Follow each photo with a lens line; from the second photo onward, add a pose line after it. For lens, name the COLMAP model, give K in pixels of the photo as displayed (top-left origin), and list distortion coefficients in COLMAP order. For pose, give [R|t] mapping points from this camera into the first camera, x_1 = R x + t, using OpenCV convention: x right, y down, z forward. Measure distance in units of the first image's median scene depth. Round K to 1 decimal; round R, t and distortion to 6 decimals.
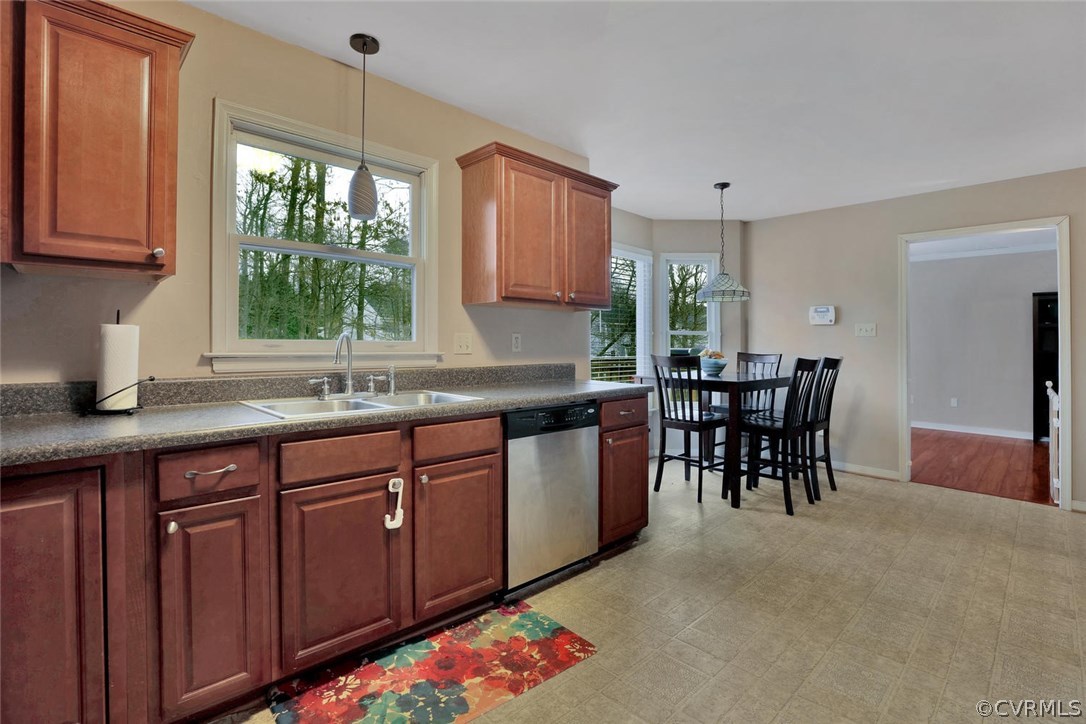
lens RADIAL K [[495.1, 0, 536.0], [0, 495.1, 355.9], [0, 0, 1]] dist [-0.040646, 0.010592]
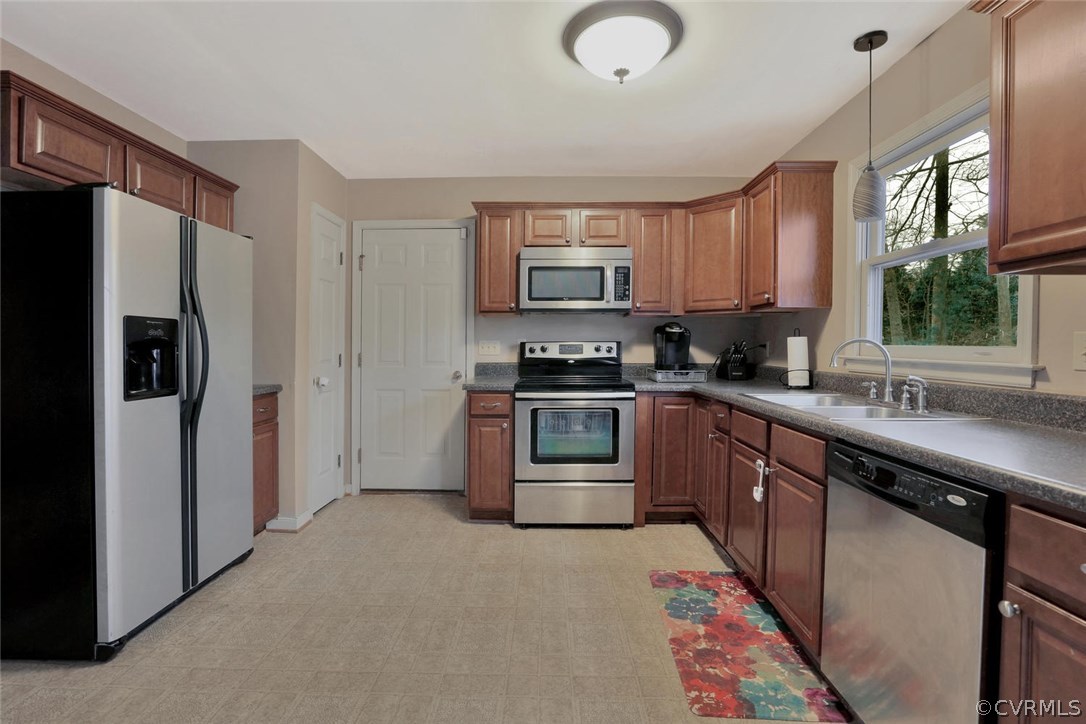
lens RADIAL K [[495.1, 0, 547.9], [0, 495.1, 357.3], [0, 0, 1]] dist [-0.040646, 0.010592]
pose [[-0.681205, 0.006867, -0.732060, 0.838628], [-0.028580, 0.998944, 0.035965, -0.026897], [0.731534, 0.045422, -0.680290, 1.267087]]
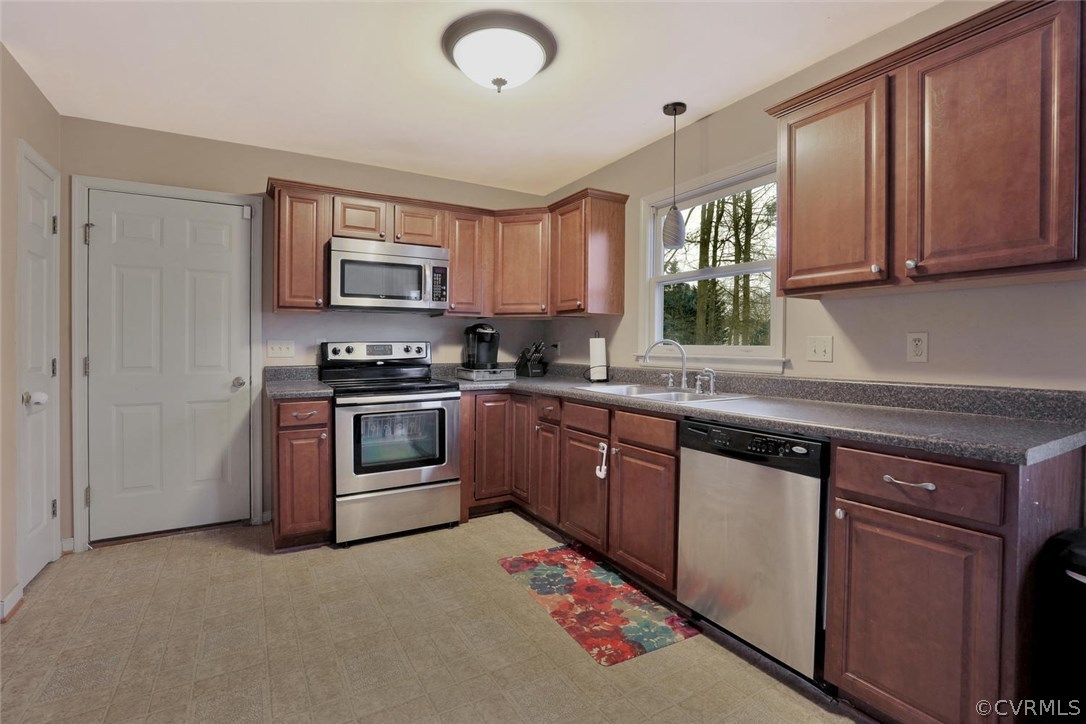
lens RADIAL K [[495.1, 0, 539.7], [0, 495.1, 360.0], [0, 0, 1]] dist [-0.040646, 0.010592]
pose [[-0.205391, 0.018622, -0.978503, 1.009054], [-0.029100, 0.999261, 0.025125, -0.017317], [0.978247, 0.033635, -0.204697, 0.984733]]
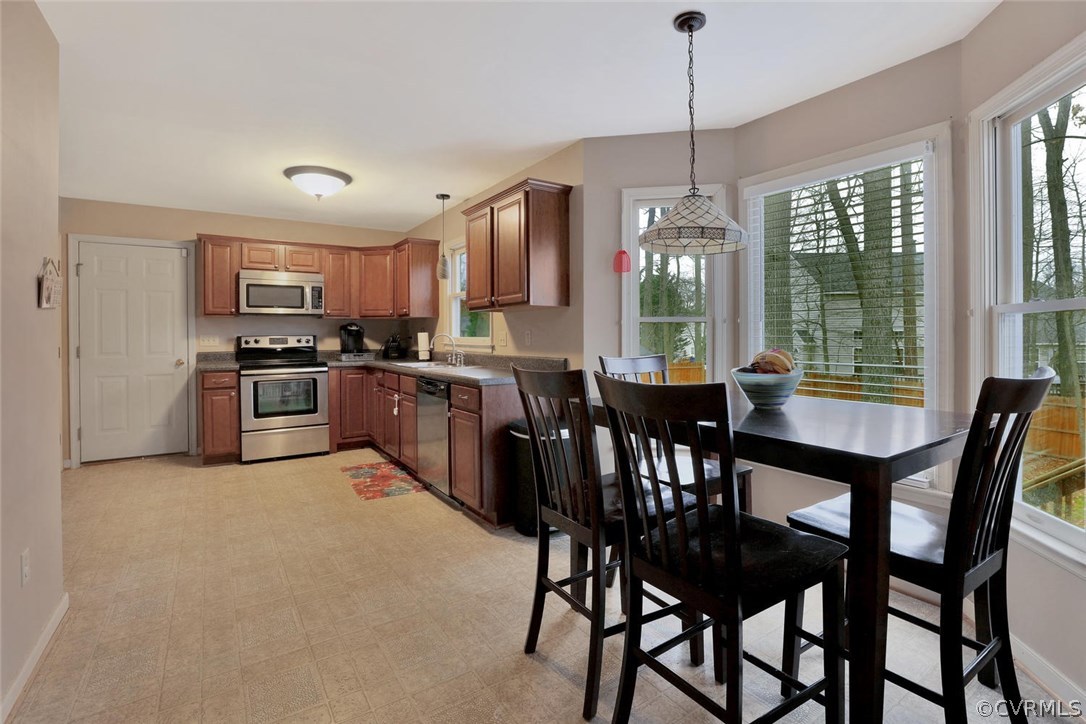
lens RADIAL K [[495.1, 0, 553.3], [0, 495.1, 351.5], [0, 0, 1]] dist [-0.040646, 0.010592]
pose [[-0.135631, 0.021832, -0.990519, 1.787370], [-0.024615, 0.999374, 0.025398, -0.039072], [0.990454, 0.027827, -0.135009, 1.858166]]
